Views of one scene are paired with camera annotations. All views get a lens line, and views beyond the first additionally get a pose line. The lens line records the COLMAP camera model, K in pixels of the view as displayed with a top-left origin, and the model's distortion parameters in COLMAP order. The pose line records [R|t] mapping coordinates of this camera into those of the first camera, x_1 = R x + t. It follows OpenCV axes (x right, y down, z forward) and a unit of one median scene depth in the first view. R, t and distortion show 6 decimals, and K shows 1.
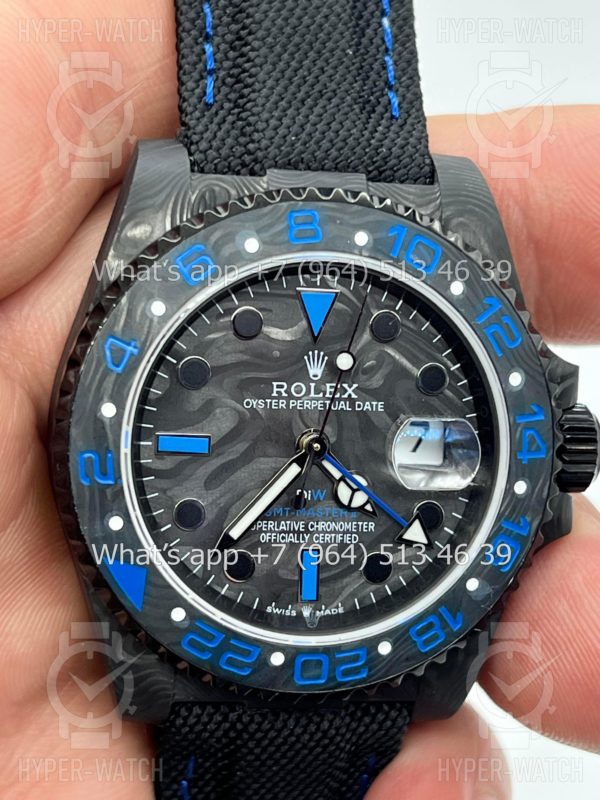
lens RADIAL K [[1904.8, 0, 300.0], [0, 1904.8, 400.0], [0, 0, 1]] dist [0.220416, -0.389181]
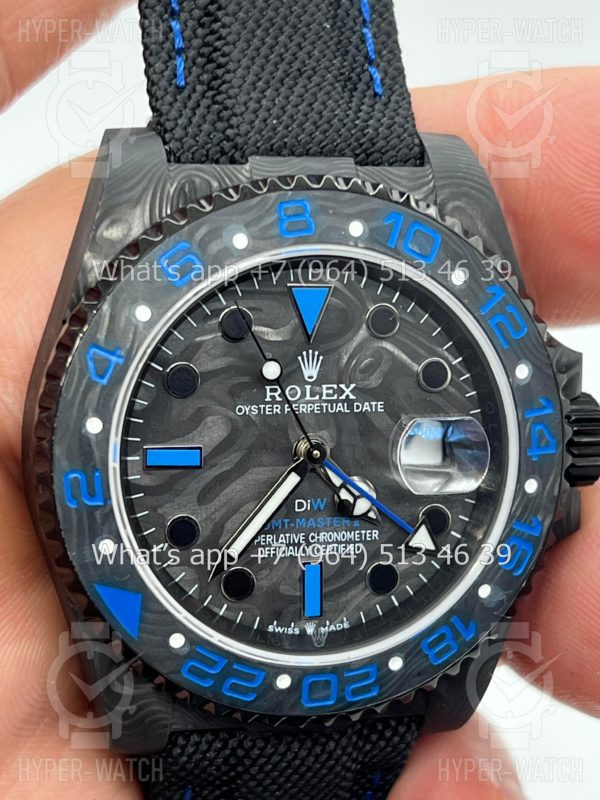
lens RADIAL K [[1904.8, 0, 300.0], [0, 1904.8, 400.0], [0, 0, 1]] dist [0.220416, -0.389181]
pose [[0.996954, -0.041977, 0.065731, -0.058689], [0.040117, 0.998763, 0.029363, -0.029006], [-0.066882, -0.026637, 0.997405, 0.069088]]
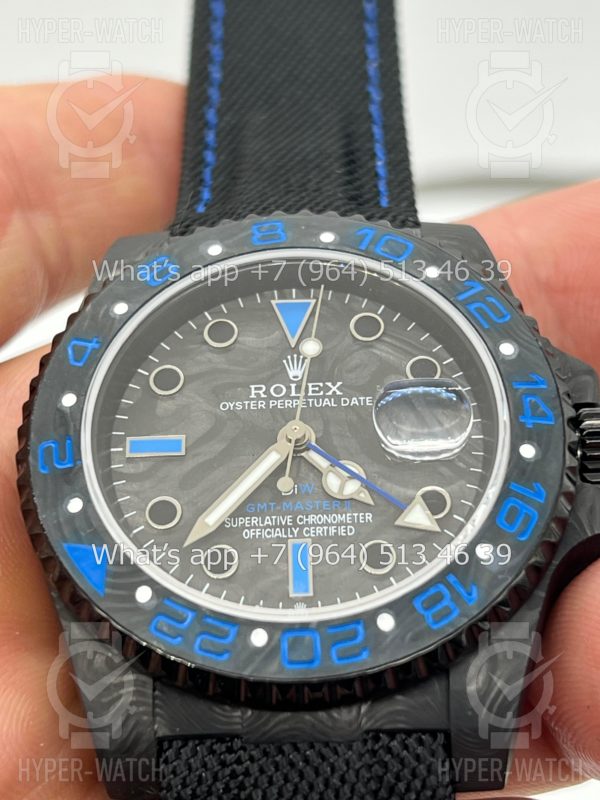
lens RADIAL K [[1870.9, 0, 300.0], [0, 1870.9, 400.0], [0, 0, 1]] dist [0.203114, 0.107558]
pose [[0.972146, -0.162098, -0.169284, 0.164993], [0.037951, 0.821609, -0.568787, 0.523408], [0.231284, 0.546520, 0.804875, 0.257699]]
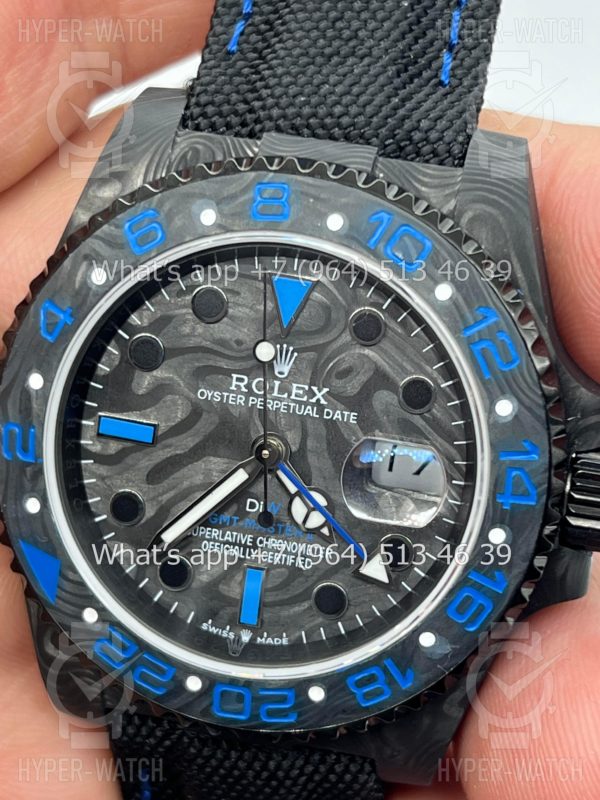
lens RADIAL K [[1904.8, 0, 300.0], [0, 1904.8, 400.0], [0, 0, 1]] dist [0.220416, -0.389181]
pose [[0.928967, 0.135349, -0.344529, 0.317861], [-0.122868, 0.990732, 0.057917, -0.051923], [0.349175, -0.011472, 0.936987, 0.182756]]
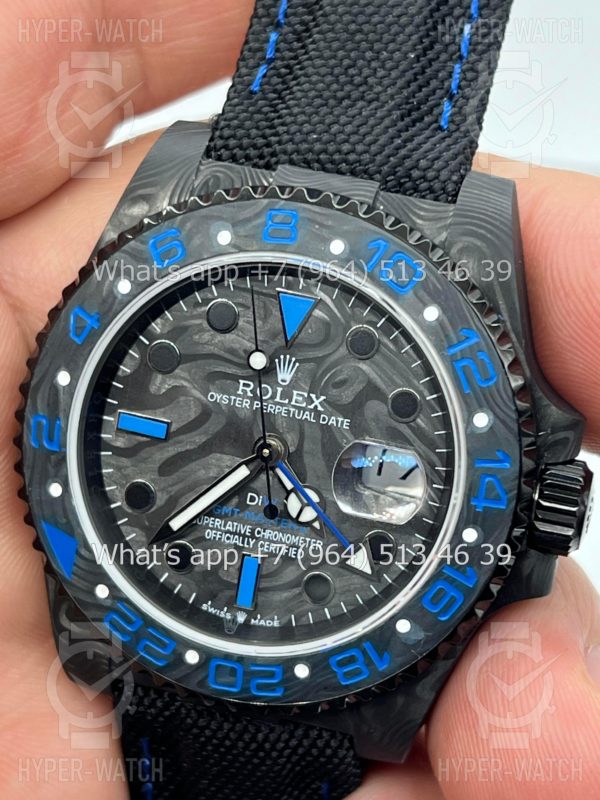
lens RADIAL K [[1904.8, 0, 300.0], [0, 1904.8, 400.0], [0, 0, 1]] dist [0.220416, -0.389181]
pose [[0.914762, 0.170155, -0.366413, 0.371929], [-0.167894, 0.985061, 0.038290, -0.041435], [0.367455, 0.026492, 0.929664, 0.099832]]
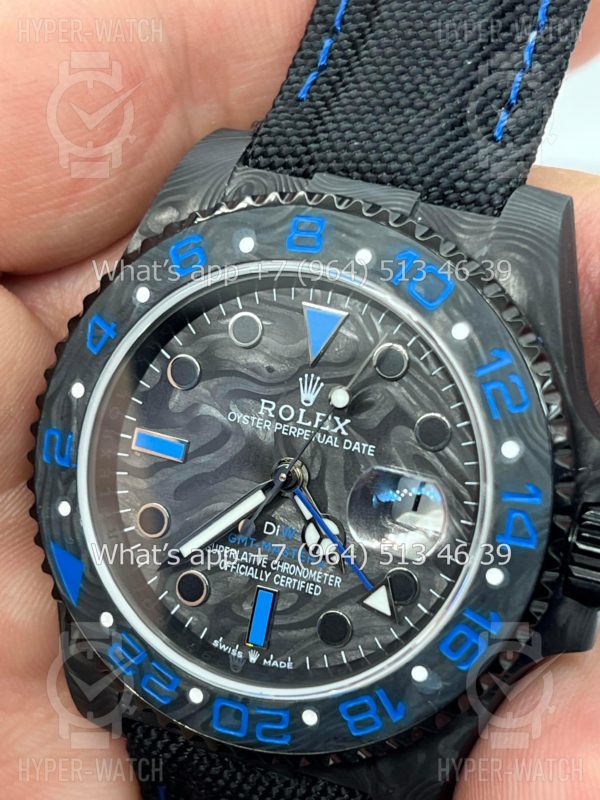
lens RADIAL K [[1904.8, 0, 300.0], [0, 1904.8, 400.0], [0, 0, 1]] dist [0.220416, -0.389181]
pose [[0.849335, 0.183218, -0.495037, 0.449898], [-0.207700, 0.978176, 0.005680, -0.017783], [0.485274, 0.097995, 0.868853, 0.213785]]
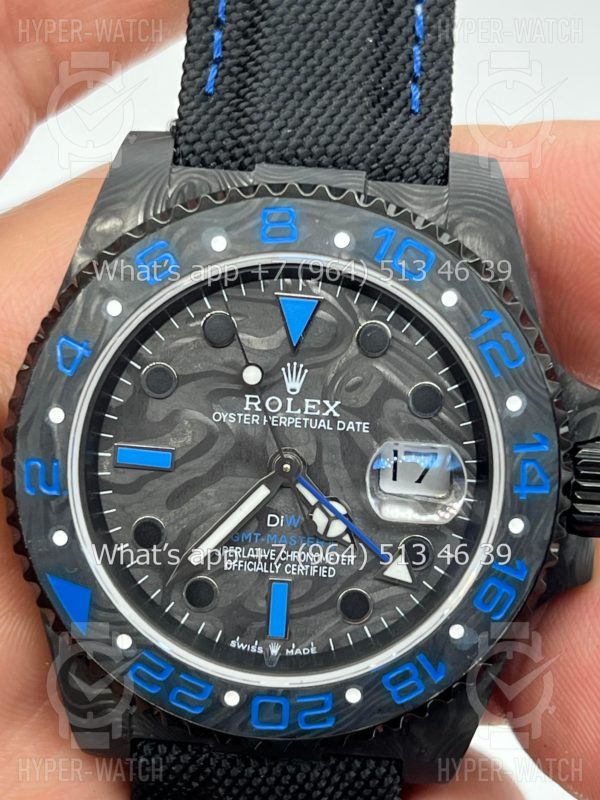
lens RADIAL K [[1904.8, 0, 300.0], [0, 1904.8, 400.0], [0, 0, 1]] dist [0.220416, -0.389181]
pose [[0.978115, 0.043929, -0.203375, 0.195850], [-0.049418, 0.998536, -0.021988, 0.011867], [0.202111, 0.031557, 0.978854, 0.109327]]
